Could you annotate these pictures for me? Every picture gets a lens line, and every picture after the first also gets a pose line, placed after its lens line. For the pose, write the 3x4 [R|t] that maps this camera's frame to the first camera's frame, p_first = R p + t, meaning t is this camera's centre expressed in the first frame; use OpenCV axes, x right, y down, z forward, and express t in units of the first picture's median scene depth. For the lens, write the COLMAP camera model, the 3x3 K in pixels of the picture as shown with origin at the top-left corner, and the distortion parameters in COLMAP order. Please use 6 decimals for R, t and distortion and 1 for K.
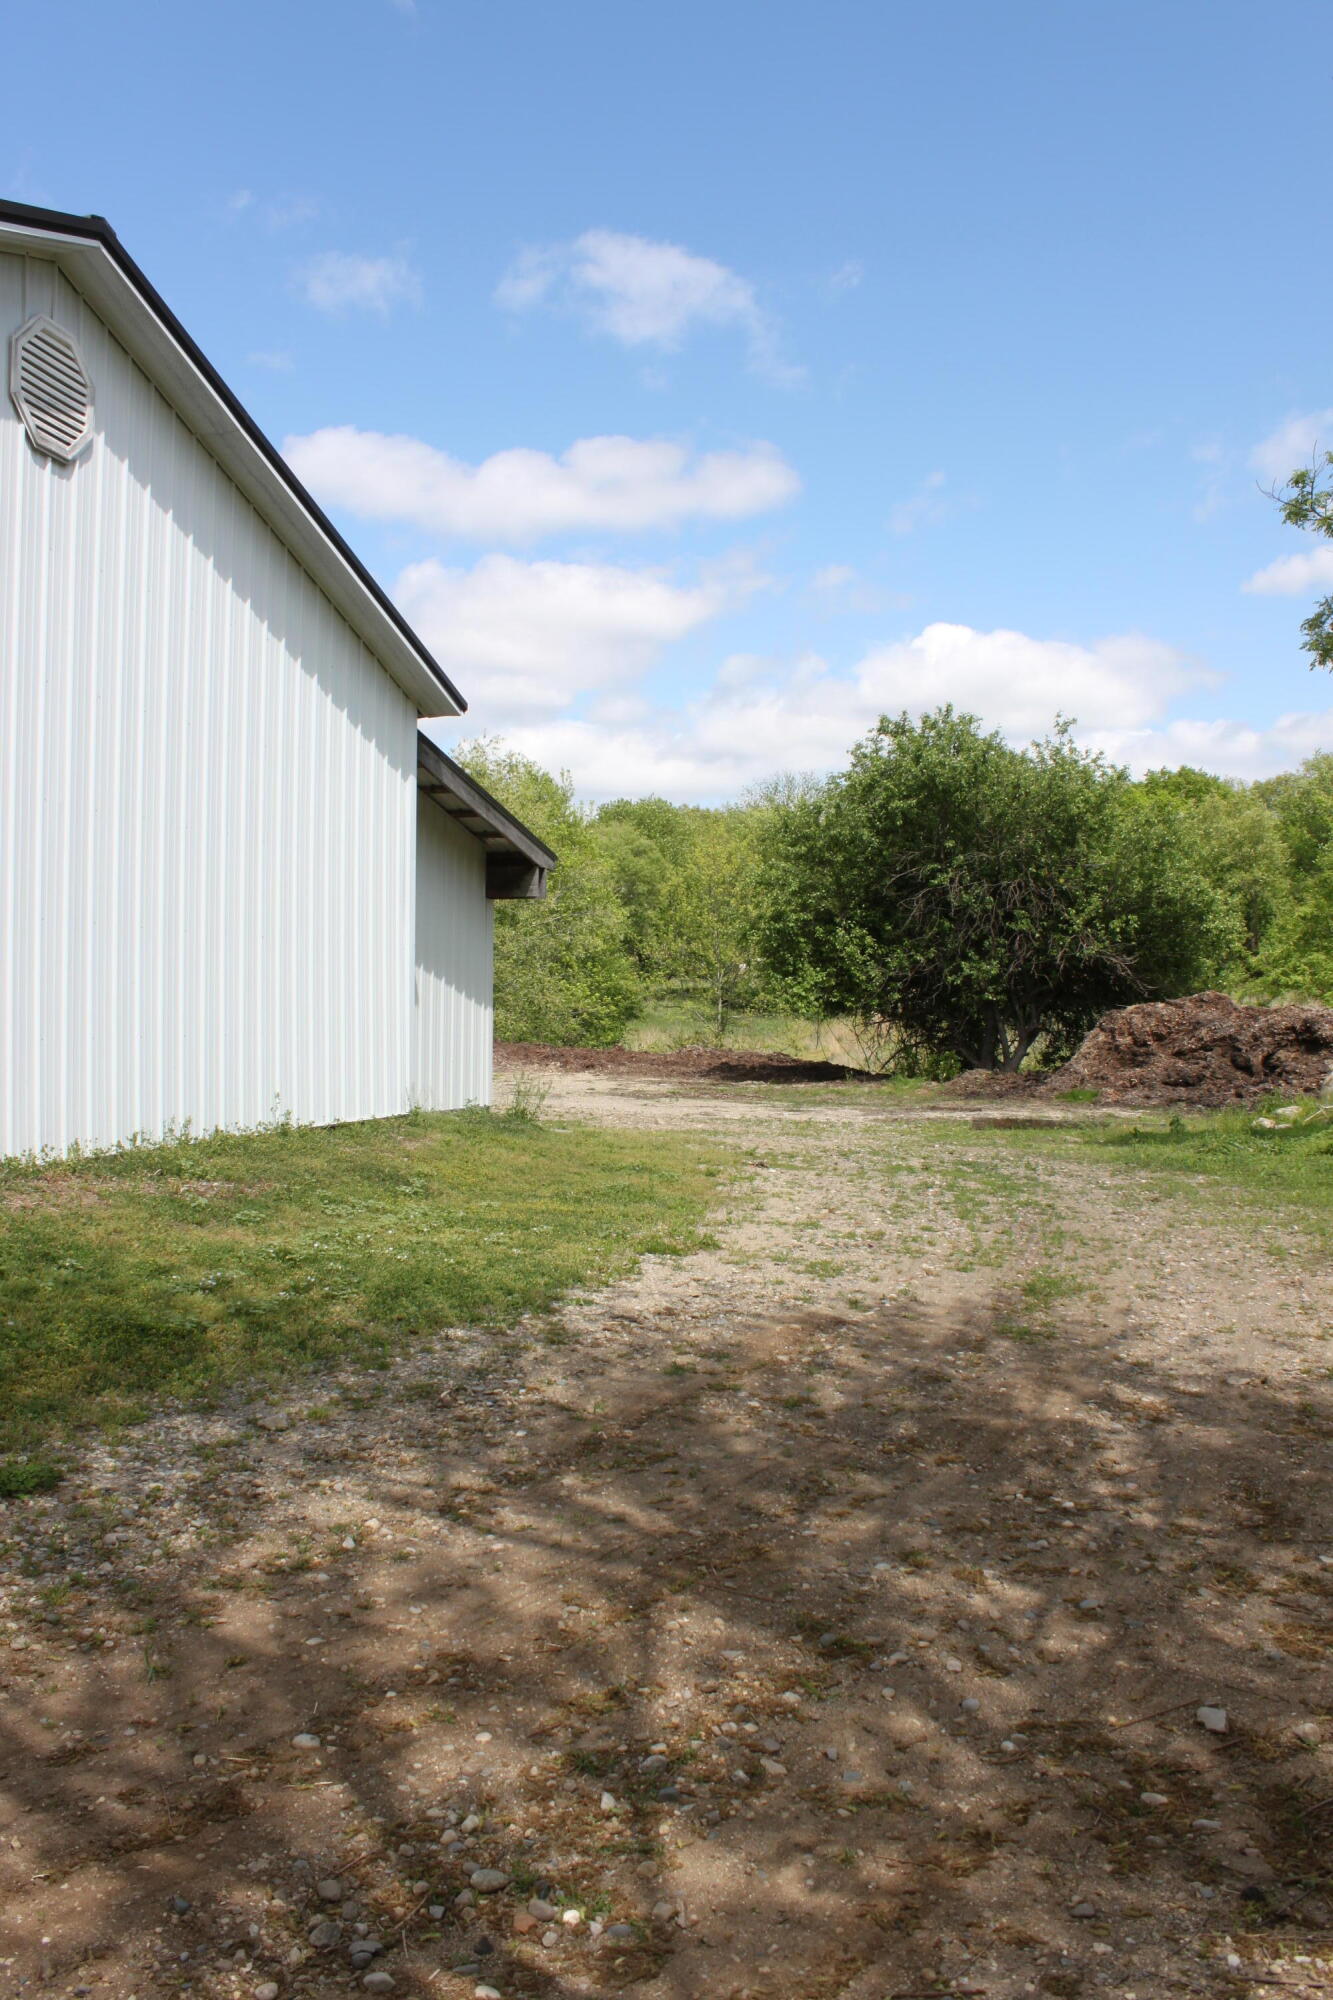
lens RADIAL K [[1714.4, 0, 669.7], [0, 1714.4, 998.8], [0, 0, 1]] dist [-0.090088, 0.003096]
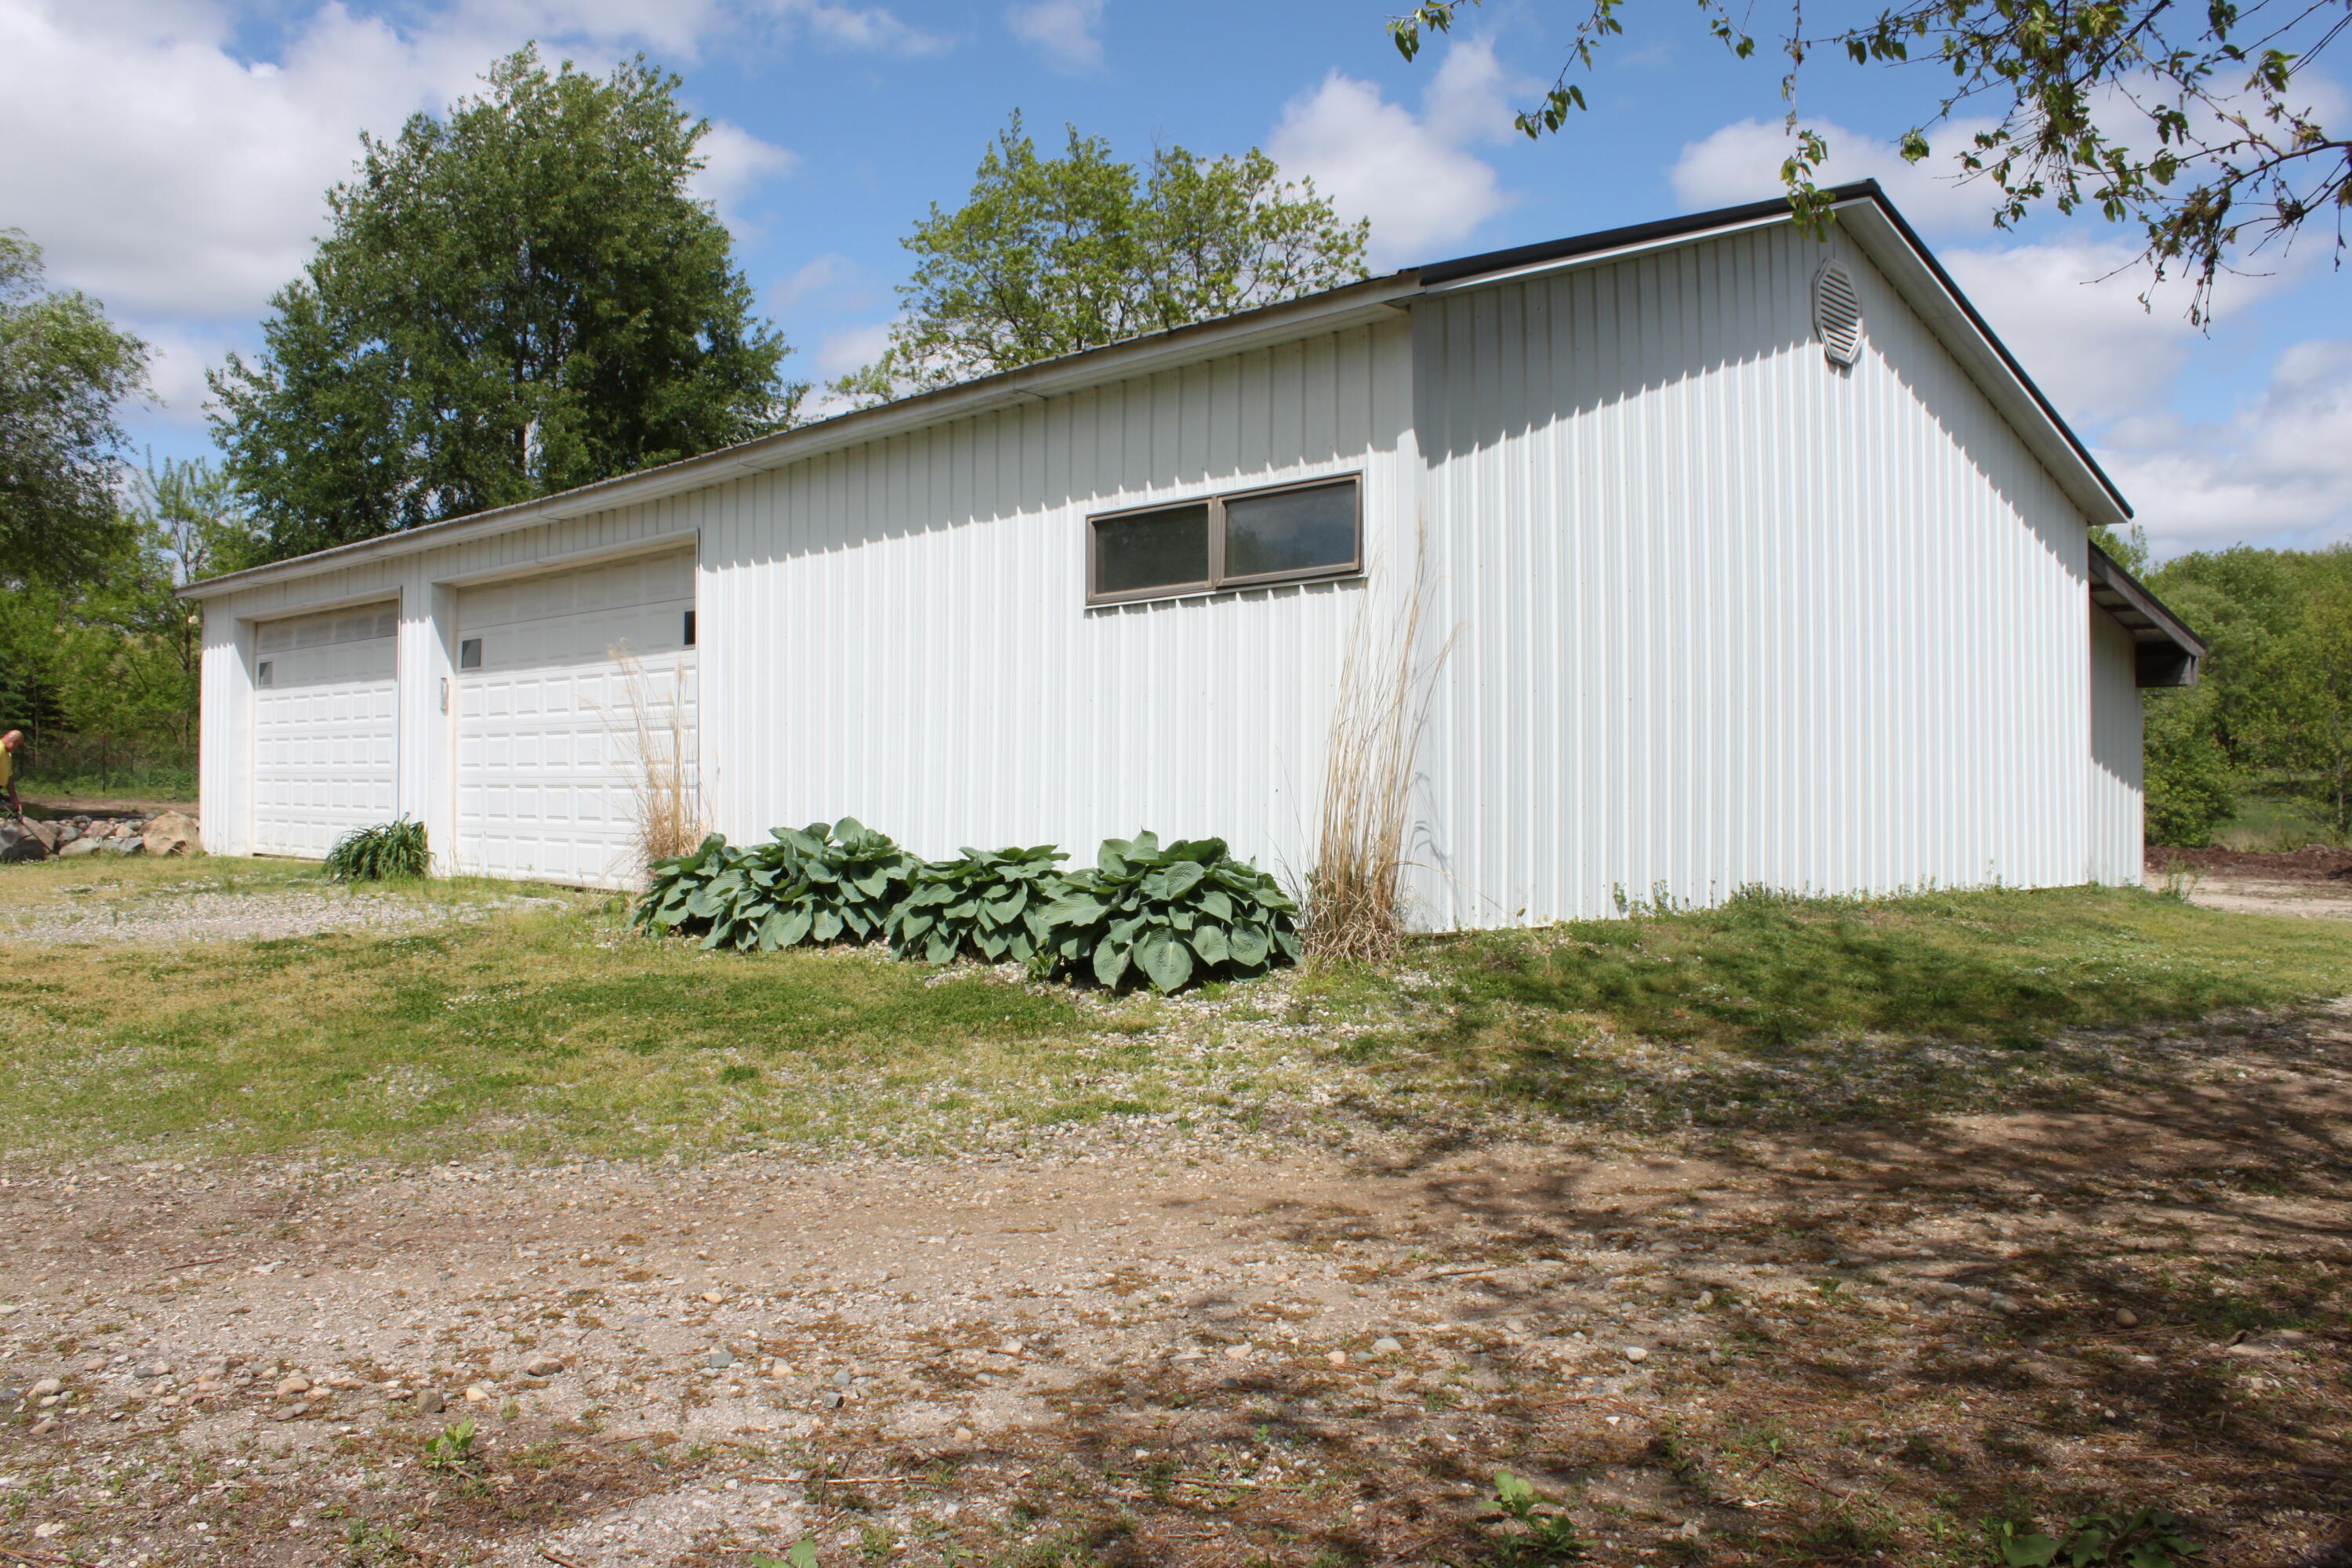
lens RADIAL K [[2016.2, 0, 1170.4], [0, 2016.2, 782.7], [0, 0, 1]] dist [-0.090088, 0.003096]
pose [[0.876768, -0.010775, -0.480793, -0.055059], [0.005954, 0.999916, -0.011552, 0.012013], [0.480877, 0.007266, 0.876758, -0.401337]]
